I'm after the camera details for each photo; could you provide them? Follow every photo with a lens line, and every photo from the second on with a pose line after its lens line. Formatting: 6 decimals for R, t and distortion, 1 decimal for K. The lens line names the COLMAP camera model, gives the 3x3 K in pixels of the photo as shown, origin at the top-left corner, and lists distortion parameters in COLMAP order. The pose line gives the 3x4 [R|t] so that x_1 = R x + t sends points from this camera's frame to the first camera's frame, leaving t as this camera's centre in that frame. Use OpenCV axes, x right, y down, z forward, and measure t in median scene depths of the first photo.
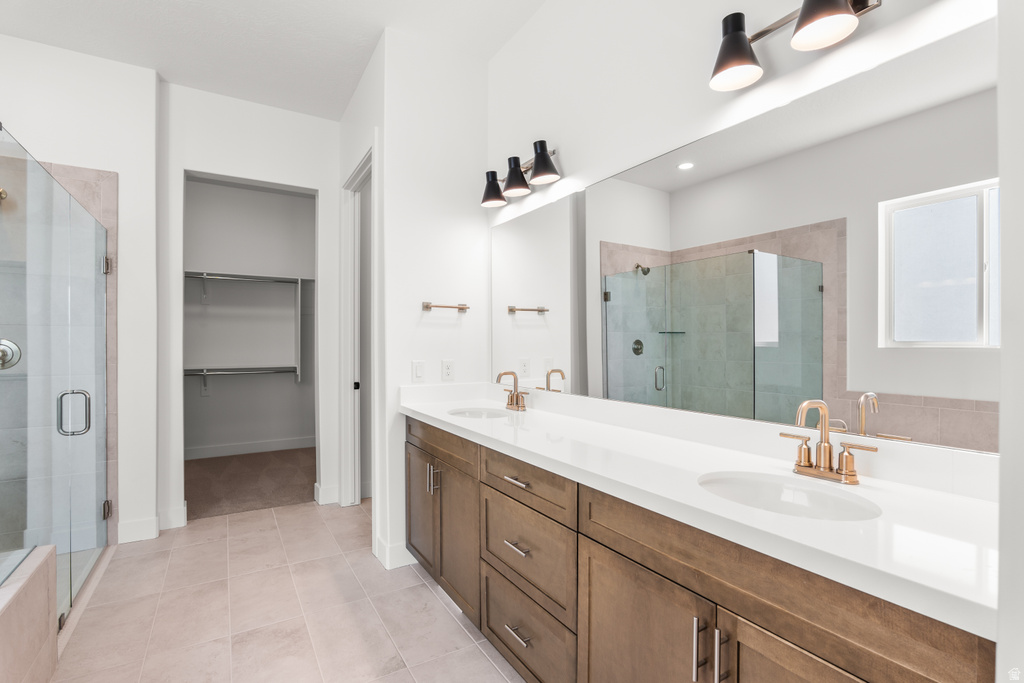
lens RADIAL K [[478.0, 0, 510.9], [0, 478.0, 344.2], [0, 0, 1]] dist [-0.021402, 0.003783]
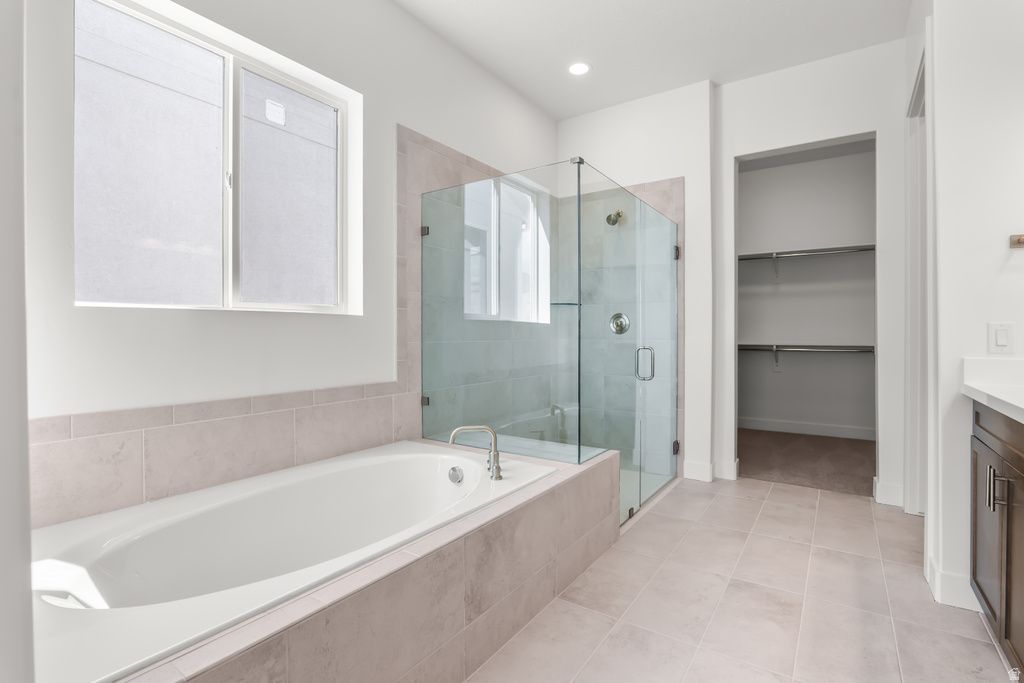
lens RADIAL K [[478.0, 0, 512.4], [0, 478.0, 335.5], [0, 0, 1]] dist [-0.021402, 0.003783]
pose [[0.412066, 0.006455, -0.911131, 0.118549], [-0.003102, 0.999979, 0.005682, 0.046659], [0.911149, 0.000485, 0.412077, 0.076593]]
